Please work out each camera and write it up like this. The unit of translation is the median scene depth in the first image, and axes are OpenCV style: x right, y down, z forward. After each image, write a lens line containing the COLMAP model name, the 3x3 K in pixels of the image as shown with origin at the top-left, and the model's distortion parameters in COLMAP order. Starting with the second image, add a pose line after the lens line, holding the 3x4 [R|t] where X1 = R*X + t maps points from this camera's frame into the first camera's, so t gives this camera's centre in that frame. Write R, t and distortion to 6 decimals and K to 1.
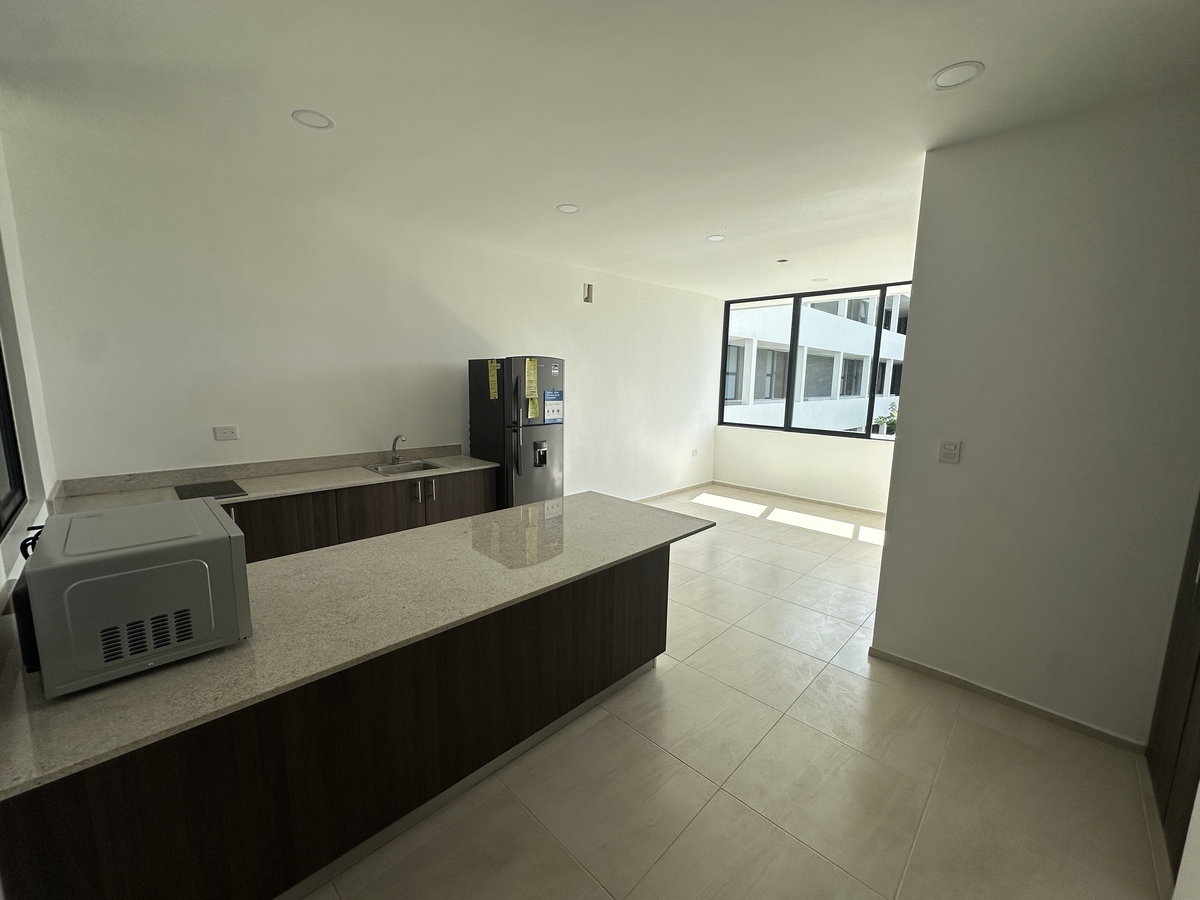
lens RADIAL K [[478.4, 0, 600.0], [0, 478.4, 450.0], [0, 0, 1]] dist [-0.003136, -0.000542]
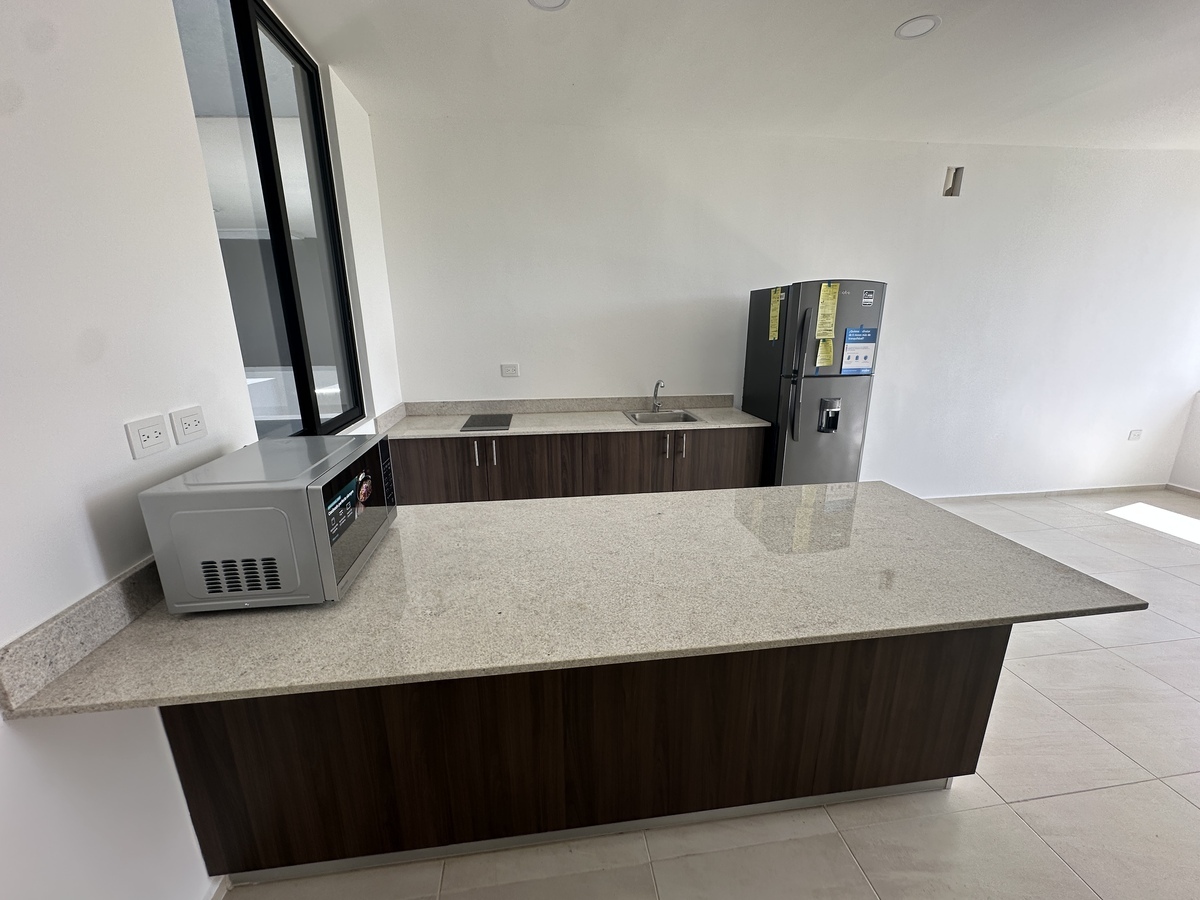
lens RADIAL K [[478.4, 0, 600.0], [0, 478.4, 450.0], [0, 0, 1]] dist [-0.003136, -0.000542]
pose [[0.789962, 0.137706, -0.597493, 0.046400], [-0.071632, 0.988508, 0.133118, -0.012275], [0.608958, -0.062358, 0.790748, 0.192206]]
